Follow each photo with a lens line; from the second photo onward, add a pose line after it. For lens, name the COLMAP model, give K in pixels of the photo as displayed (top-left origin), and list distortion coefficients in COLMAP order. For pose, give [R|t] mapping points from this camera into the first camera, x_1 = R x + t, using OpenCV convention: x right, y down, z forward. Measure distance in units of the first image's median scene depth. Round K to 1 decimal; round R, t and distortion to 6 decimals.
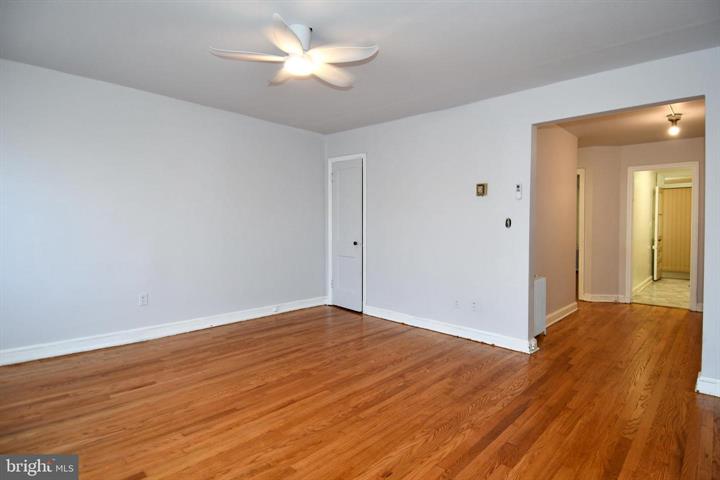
lens RADIAL K [[391.1, 0, 368.2], [0, 391.1, 228.0], [0, 0, 1]] dist [0.038633, -0.053540]
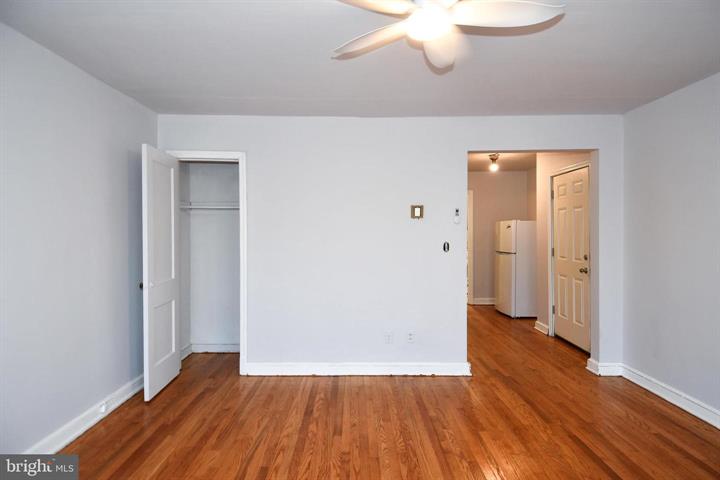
lens RADIAL K [[391.1, 0, 368.2], [0, 391.1, 228.0], [0, 0, 1]] dist [0.038633, -0.053540]
pose [[0.718842, -0.004184, 0.695161, -0.480901], [0.011766, 0.999912, -0.006149, -0.058694], [-0.695074, 0.012600, 0.718828, 0.443322]]
